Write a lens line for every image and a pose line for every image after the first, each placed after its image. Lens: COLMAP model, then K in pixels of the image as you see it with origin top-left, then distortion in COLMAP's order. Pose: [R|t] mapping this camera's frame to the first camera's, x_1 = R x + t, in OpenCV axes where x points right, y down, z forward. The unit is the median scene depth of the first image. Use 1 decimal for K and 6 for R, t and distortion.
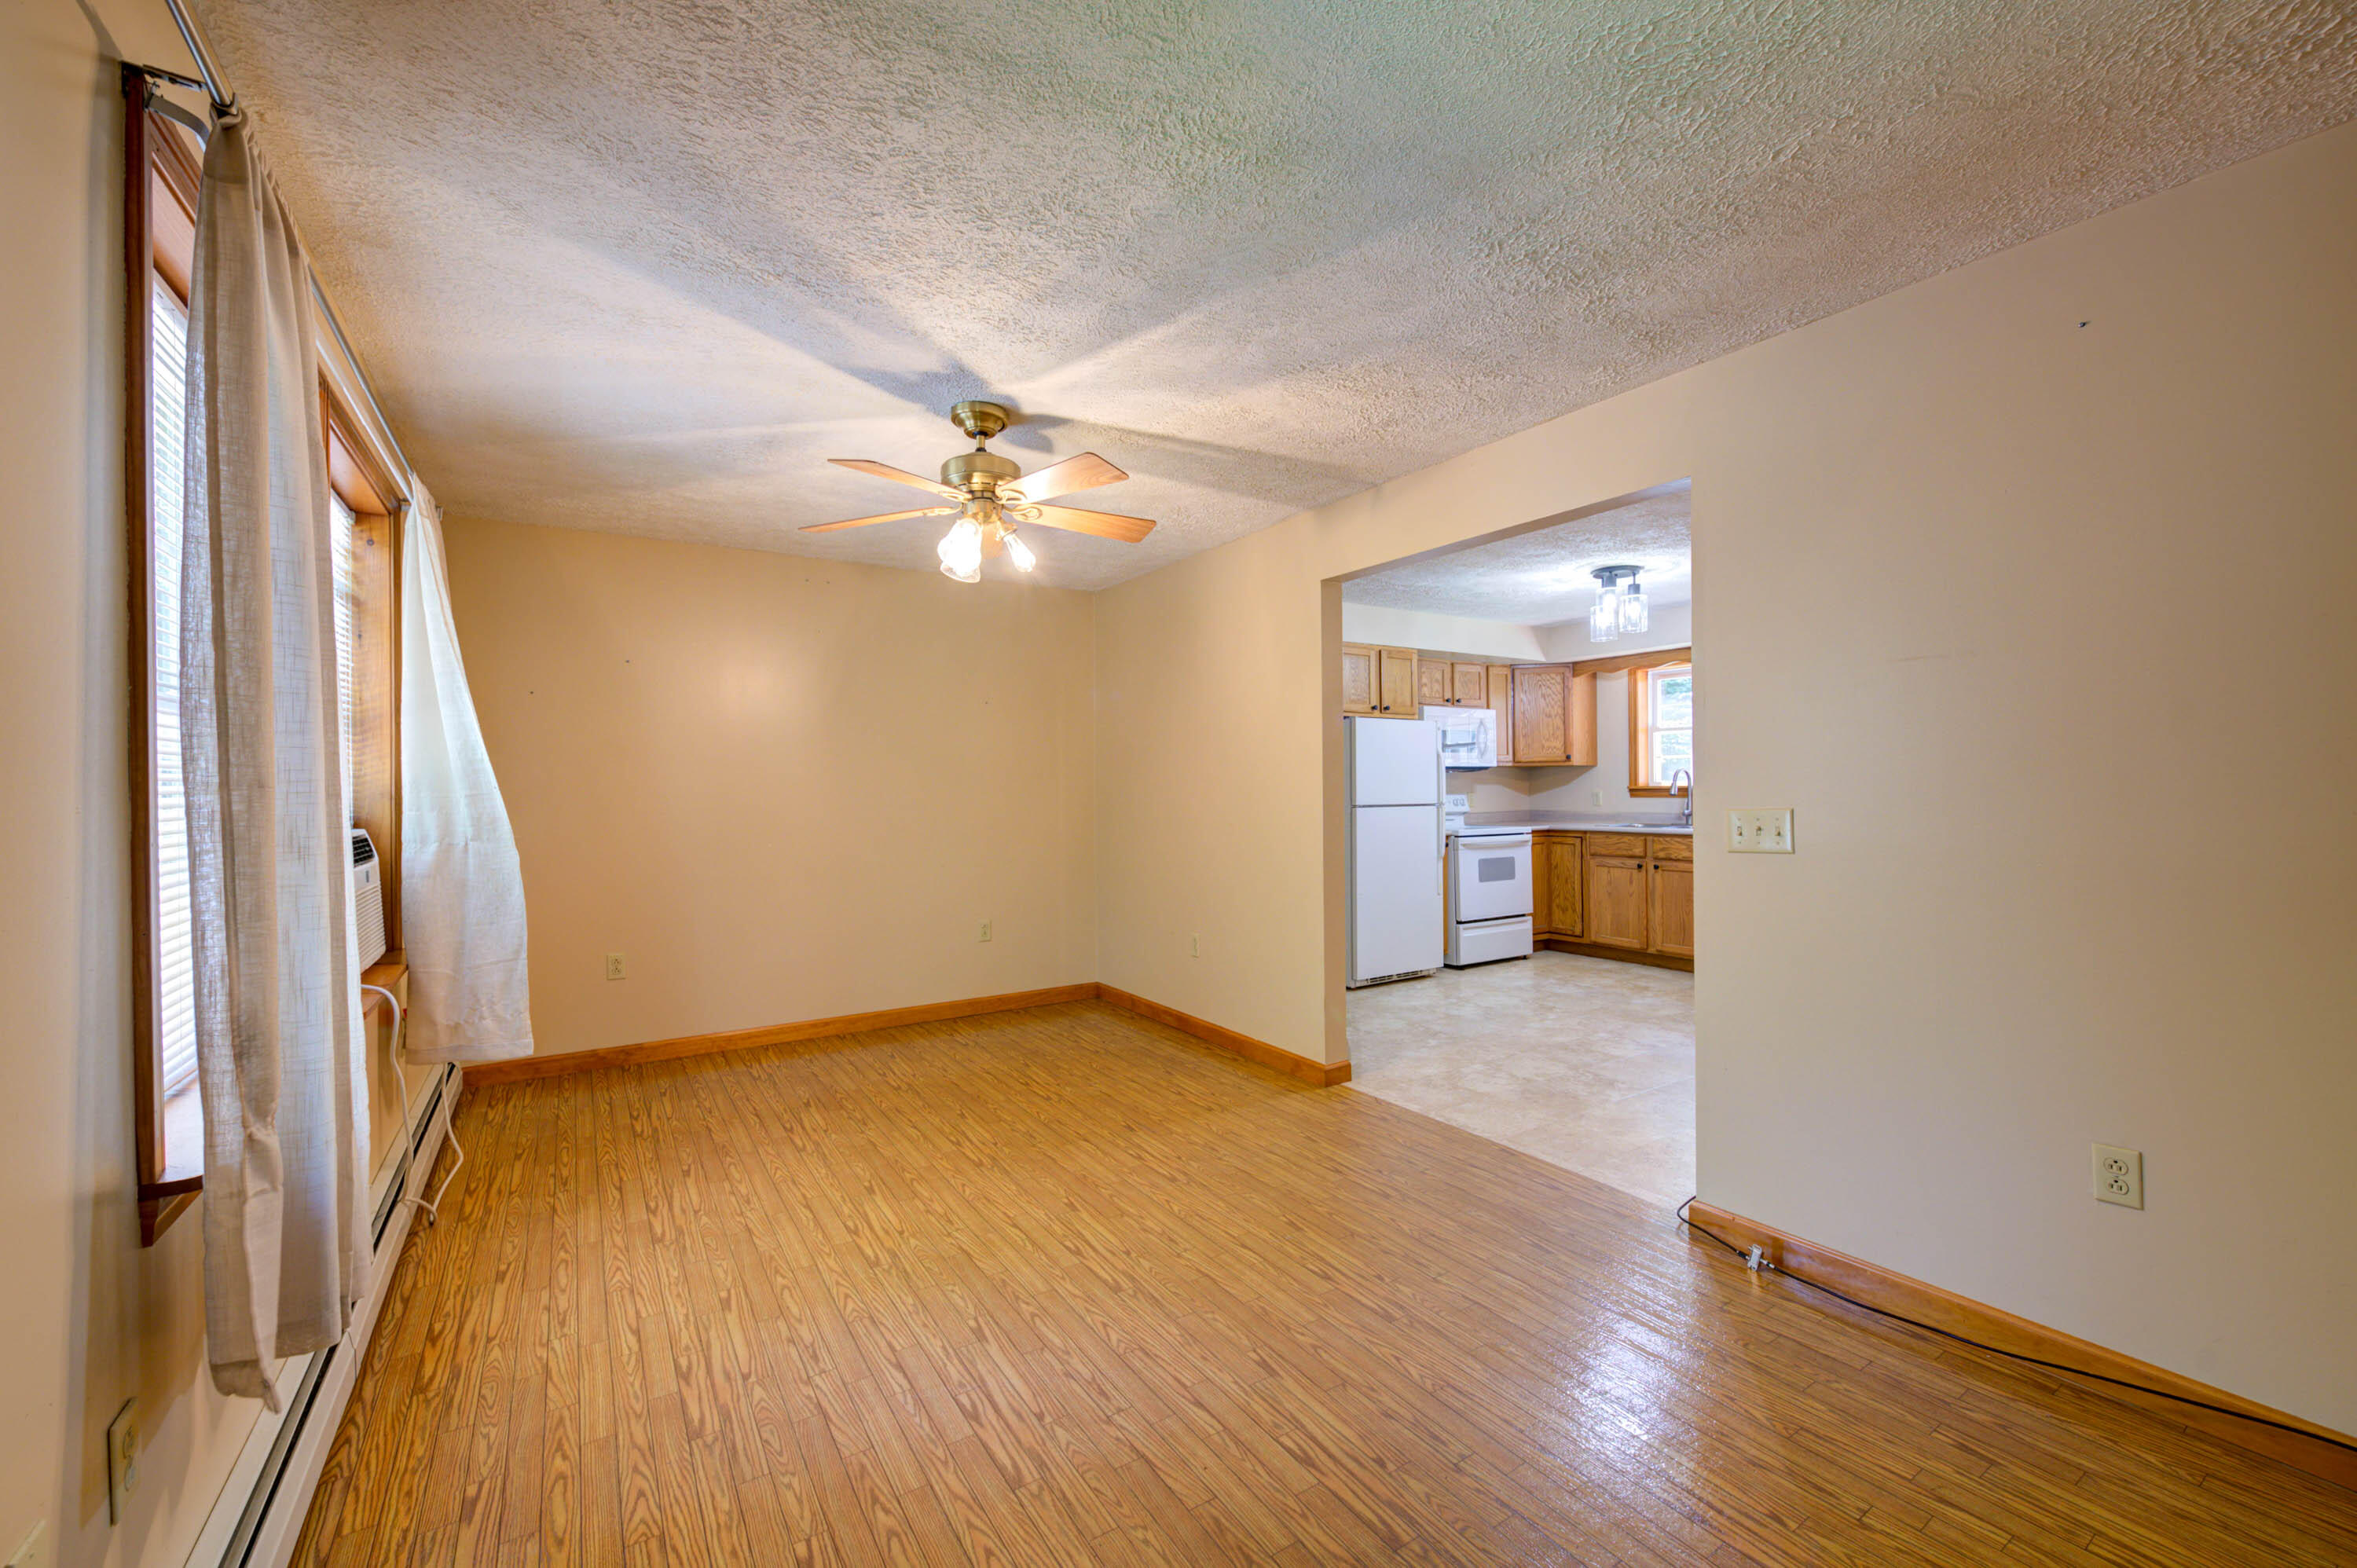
lens RADIAL K [[940.3, 0, 1183.5], [0, 940.3, 789.9], [0, 0, 1]] dist [0.005396, -0.002788]
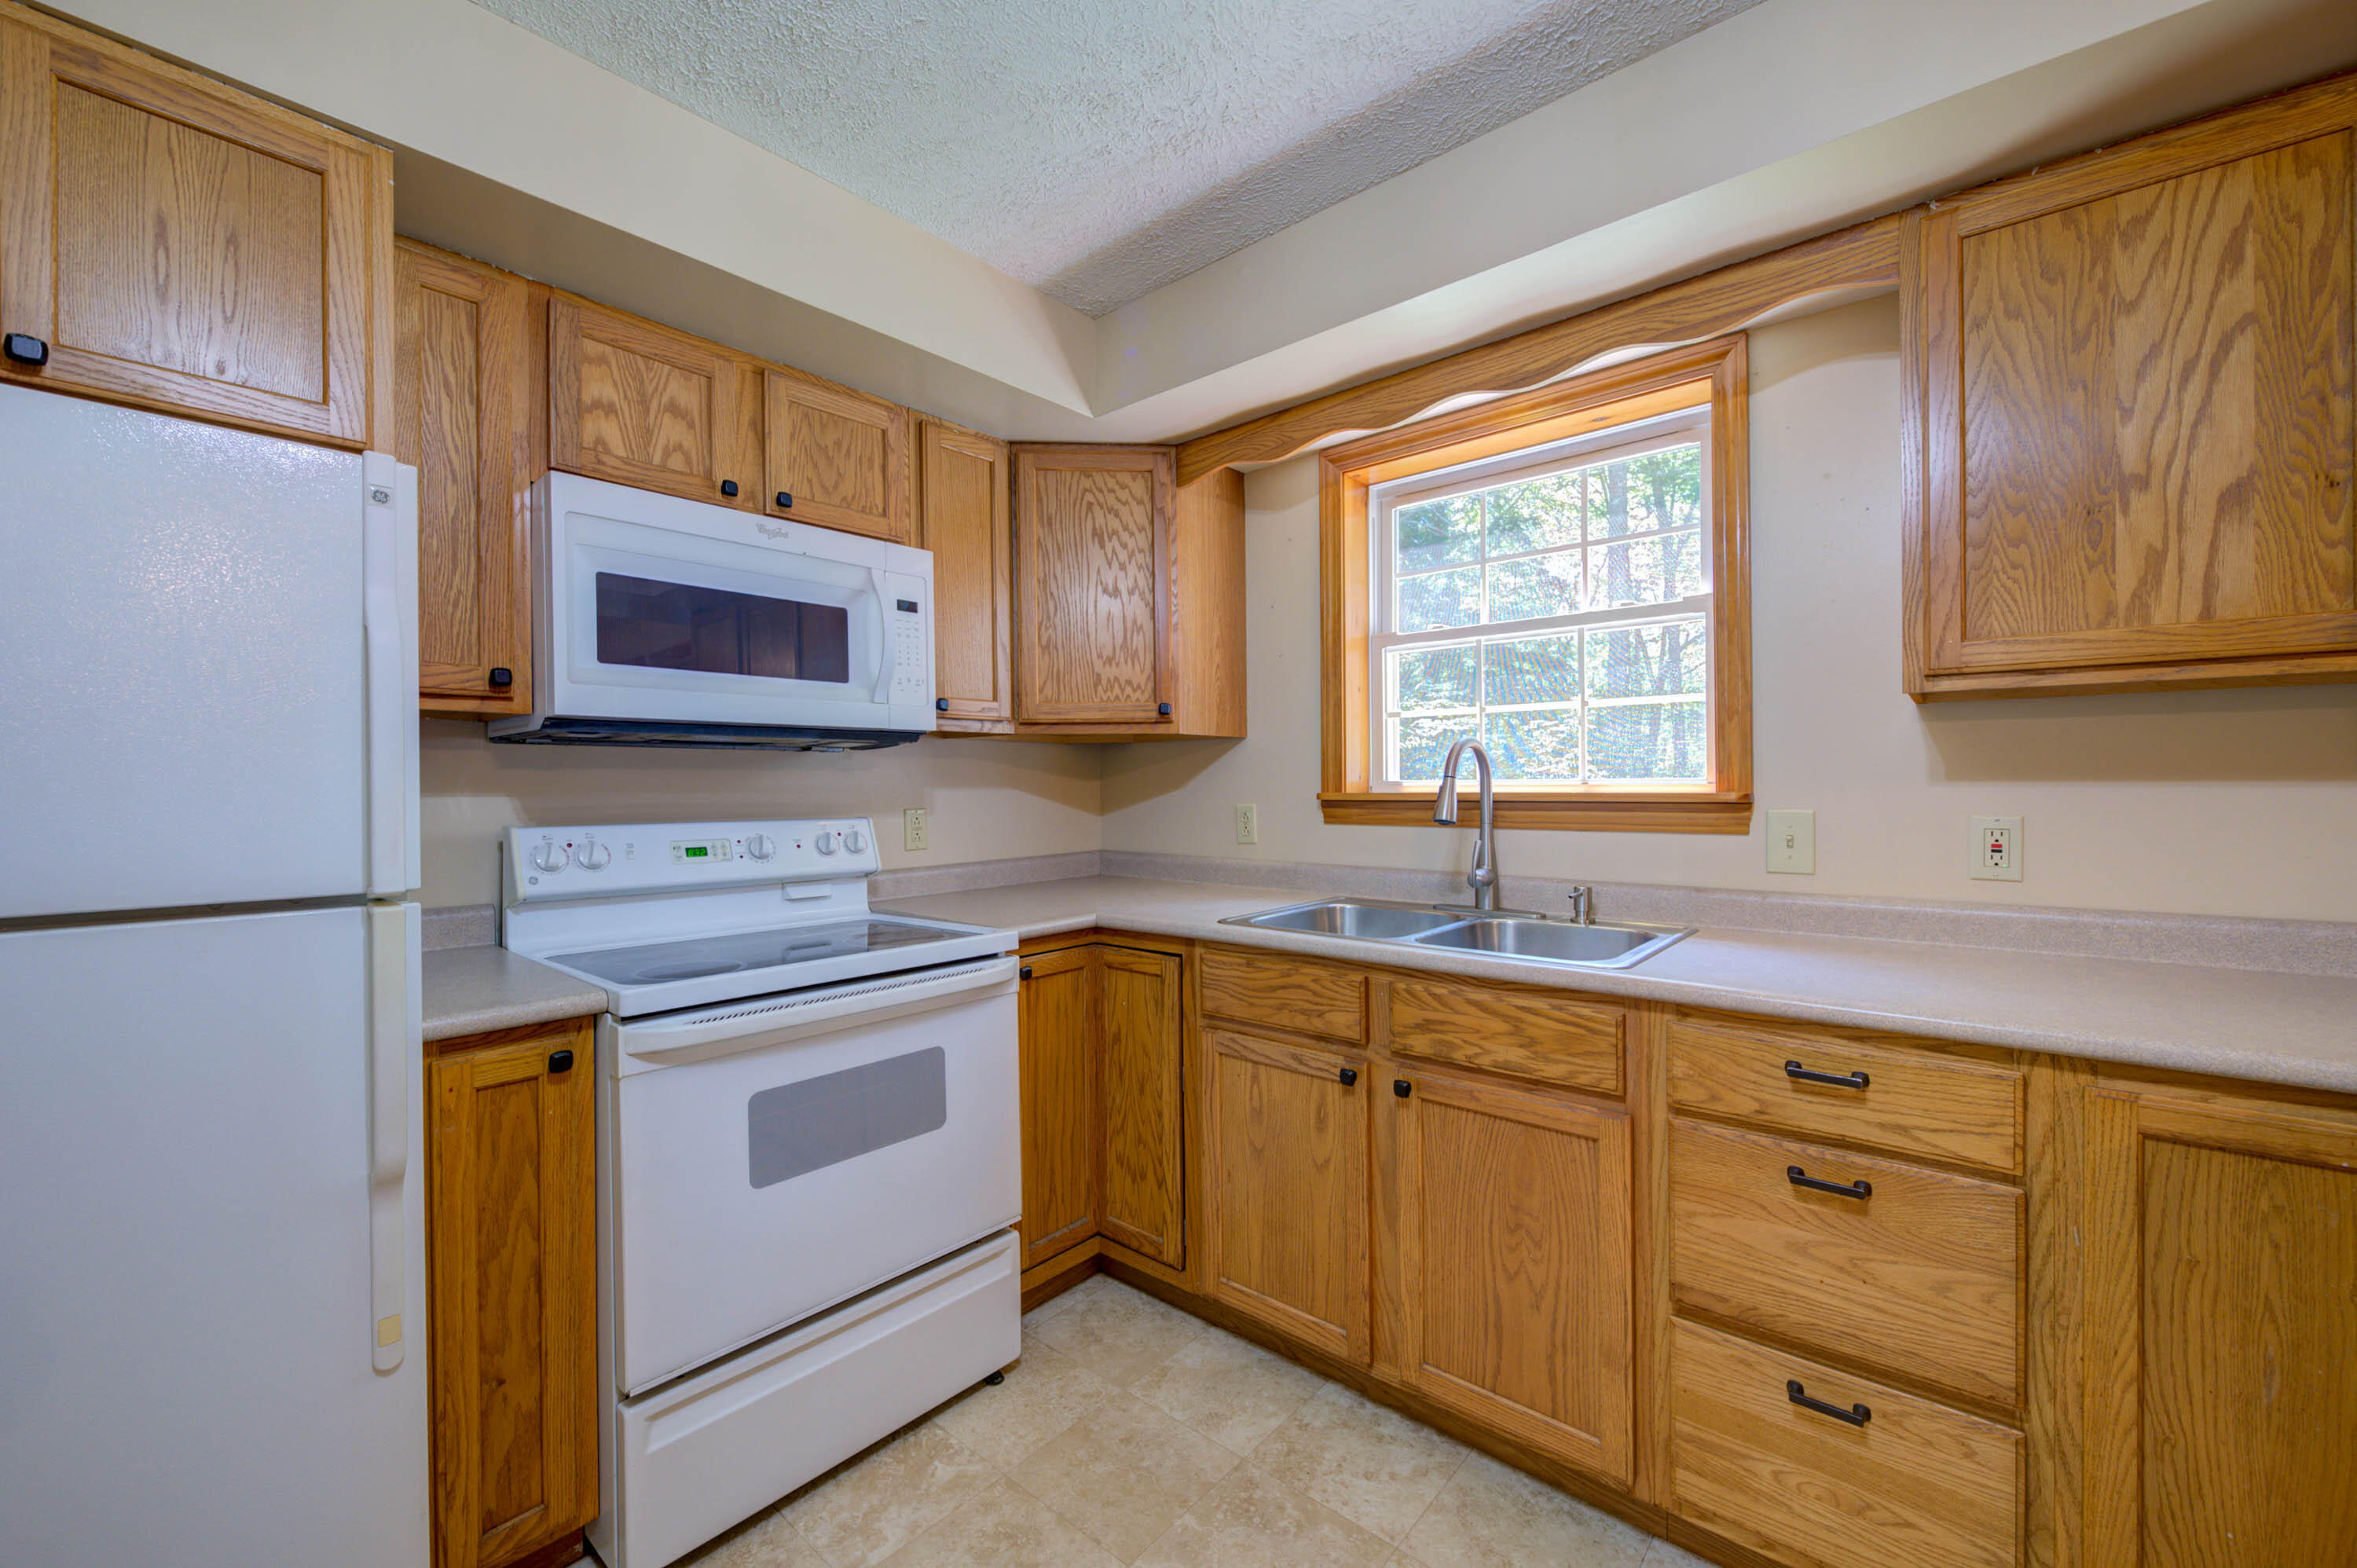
lens RADIAL K [[940.3, 0, 1197.8], [0, 940.3, 783.5], [0, 0, 1]] dist [0.005396, -0.002788]
pose [[0.957573, 0.001150, 0.288189, 0.336487], [0.000441, 0.999985, -0.005455, -0.005654], [-0.288191, 0.005351, 0.957558, 0.693851]]
